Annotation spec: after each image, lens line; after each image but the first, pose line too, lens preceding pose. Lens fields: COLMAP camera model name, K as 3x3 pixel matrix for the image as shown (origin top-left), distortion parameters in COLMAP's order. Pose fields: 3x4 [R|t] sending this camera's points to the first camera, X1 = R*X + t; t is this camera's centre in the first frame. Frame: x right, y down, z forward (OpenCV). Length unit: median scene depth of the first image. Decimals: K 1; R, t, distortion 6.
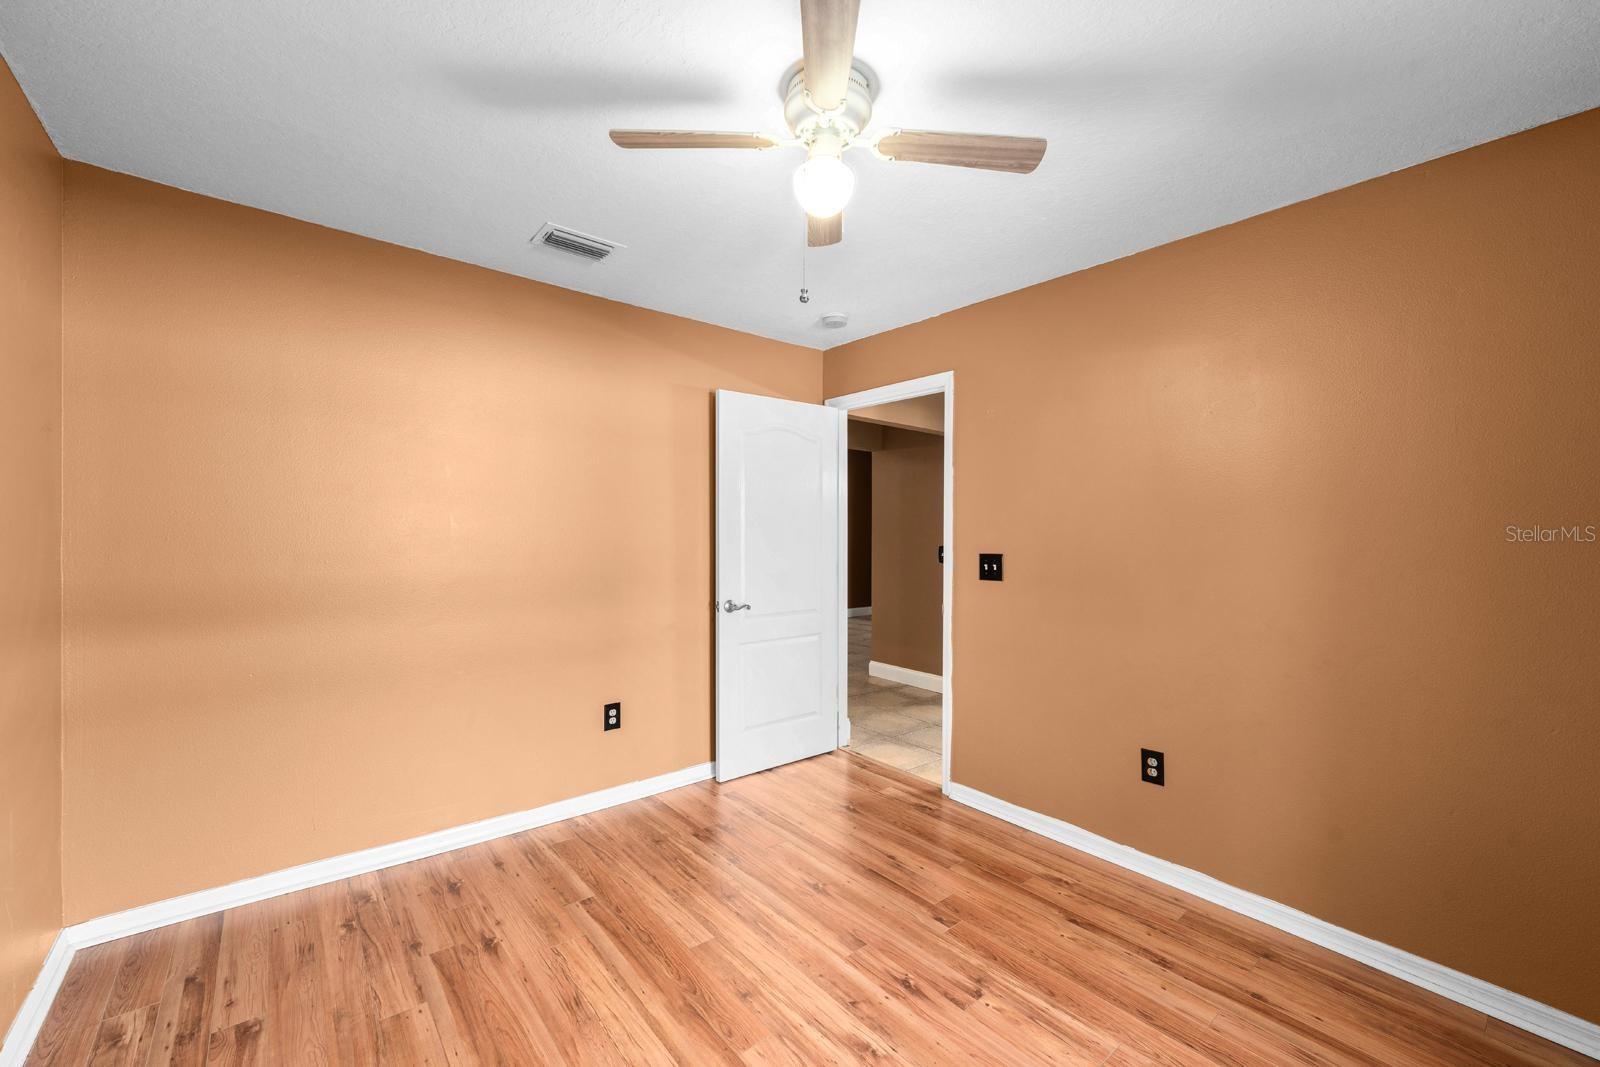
lens RADIAL K [[648.6, 0, 800.1], [0, 648.6, 531.0], [0, 0, 1]] dist [0.022600, 0.000088]
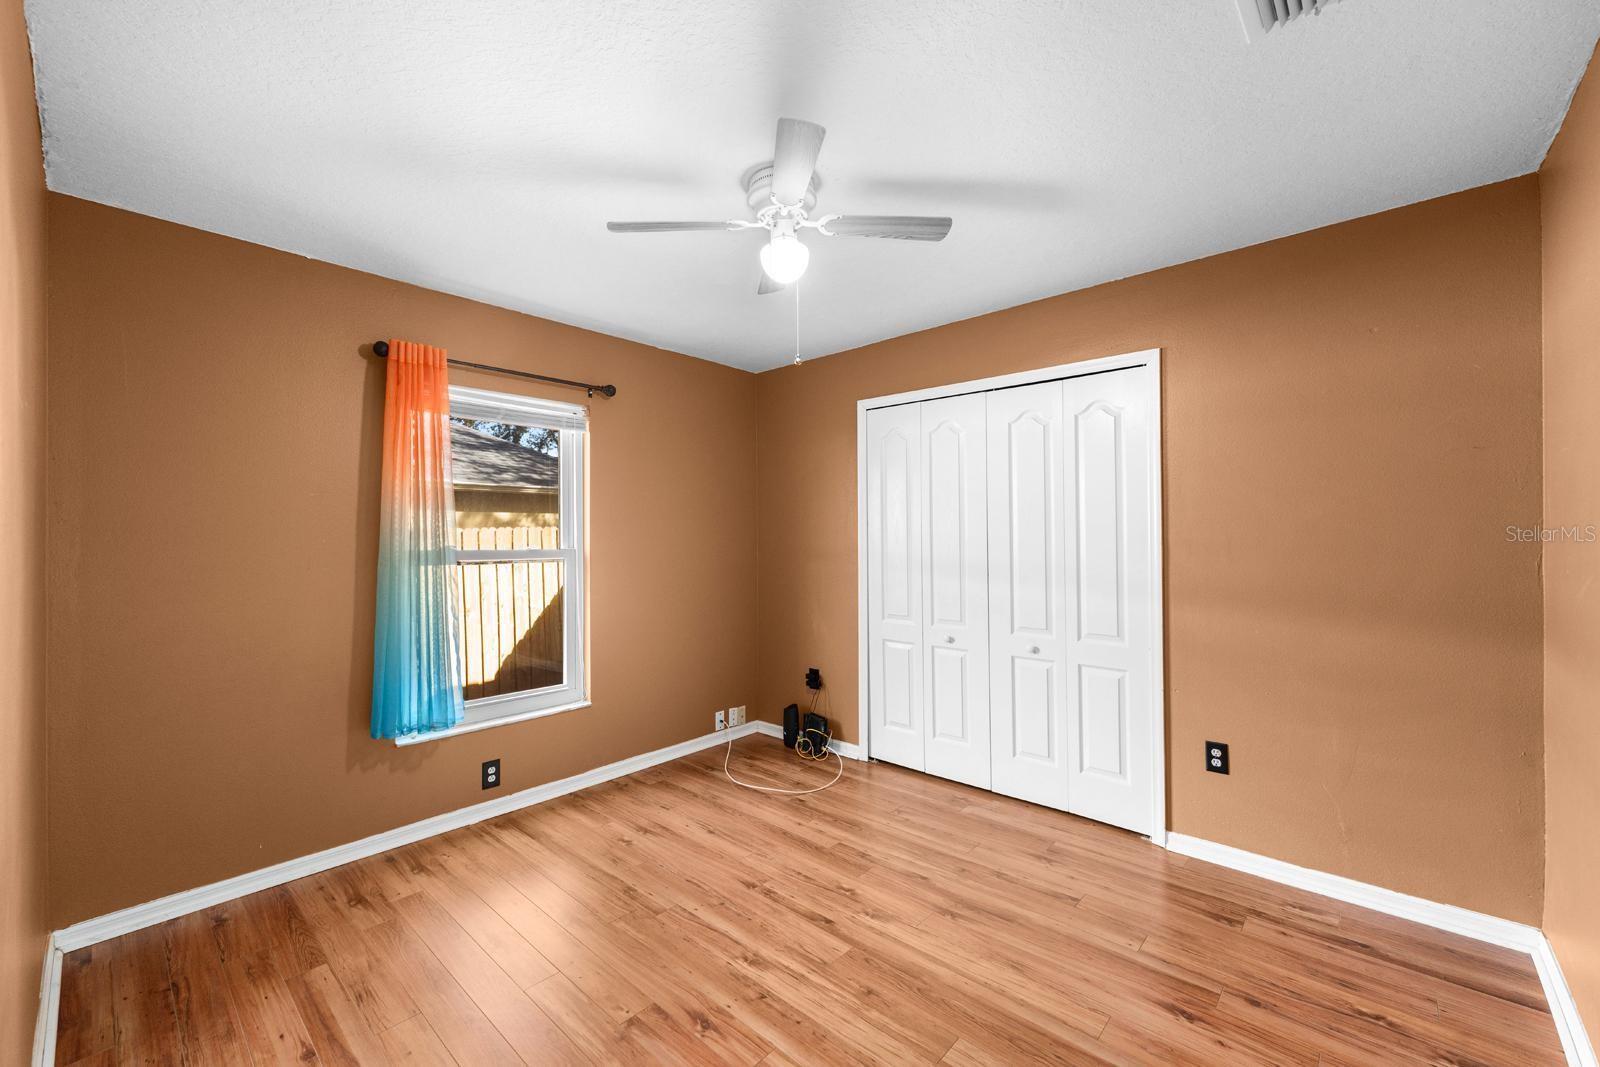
lens RADIAL K [[648.6, 0, 804.2], [0, 648.6, 535.9], [0, 0, 1]] dist [0.022600, 0.000088]
pose [[-0.988644, -0.005910, -0.150158, 0.171675], [-0.006037, 0.999982, 0.000392, 0.001906], [0.150153, 0.001294, -0.988662, 1.978771]]
